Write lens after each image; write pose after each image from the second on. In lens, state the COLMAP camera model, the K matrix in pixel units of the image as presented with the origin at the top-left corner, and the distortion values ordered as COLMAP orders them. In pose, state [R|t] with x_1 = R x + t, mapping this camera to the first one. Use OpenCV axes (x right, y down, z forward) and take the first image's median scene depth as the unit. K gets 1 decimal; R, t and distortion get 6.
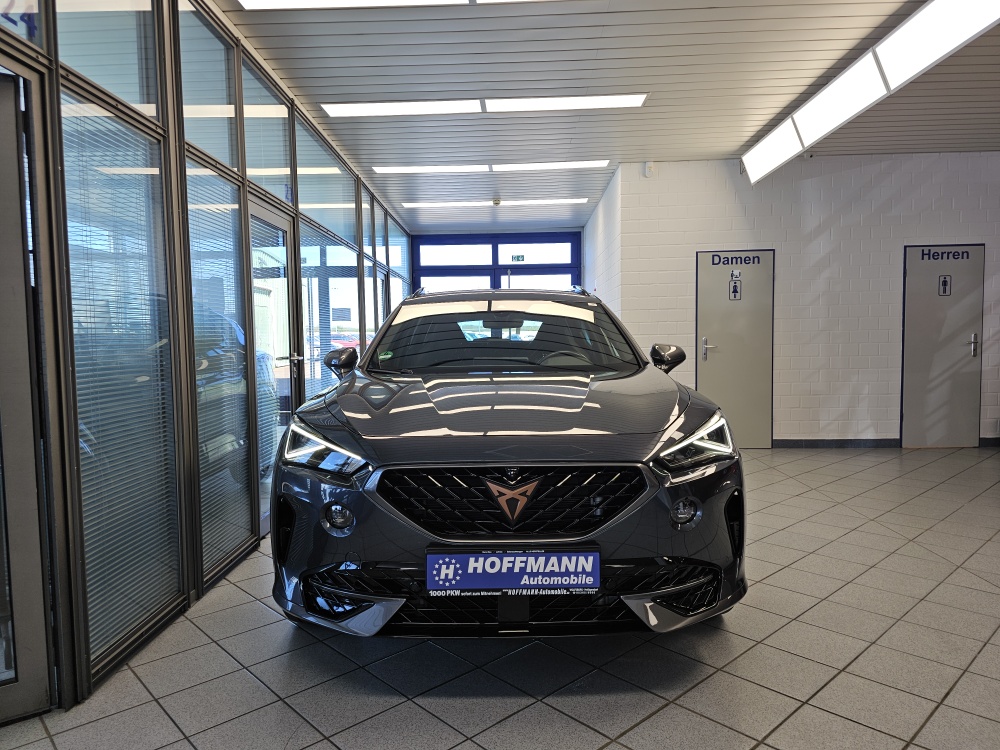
lens RADIAL K [[678.9, 0, 503.4], [0, 678.9, 368.4], [0, 0, 1]] dist [0.064229, -0.084993]
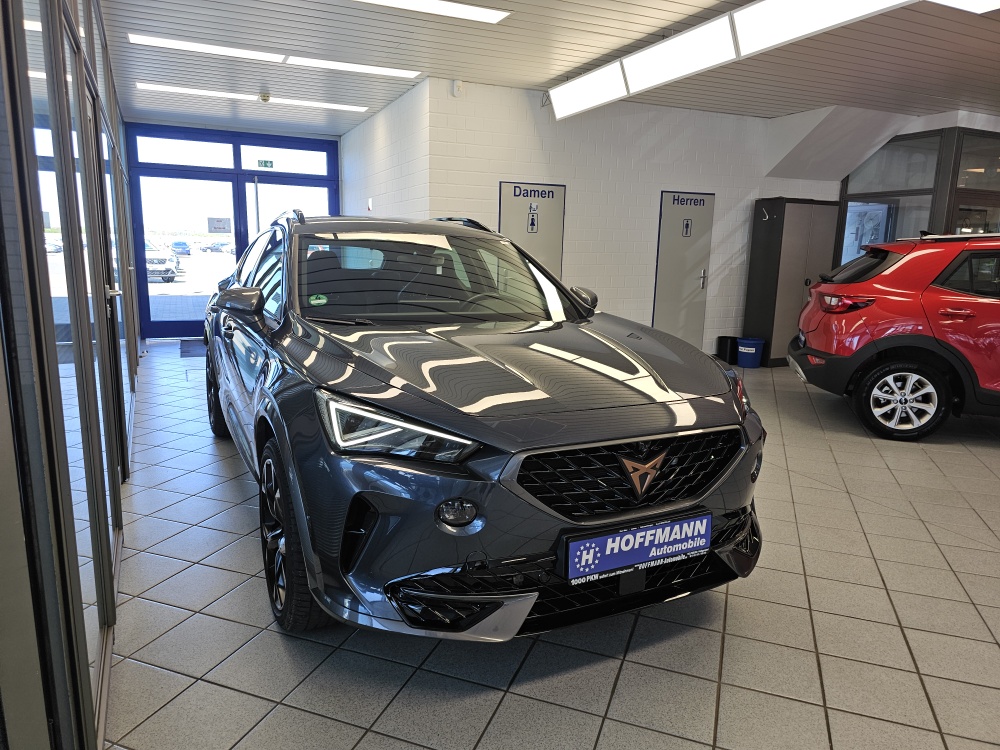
lens RADIAL K [[674.1, 0, 513.4], [0, 674.1, 372.8], [0, 0, 1]] dist [0.063857, -0.066527]
pose [[0.893000, -0.045320, 0.447769, -0.571082], [-0.013933, 0.991656, 0.128156, -0.068272], [-0.449841, -0.120682, 0.884918, 0.255810]]
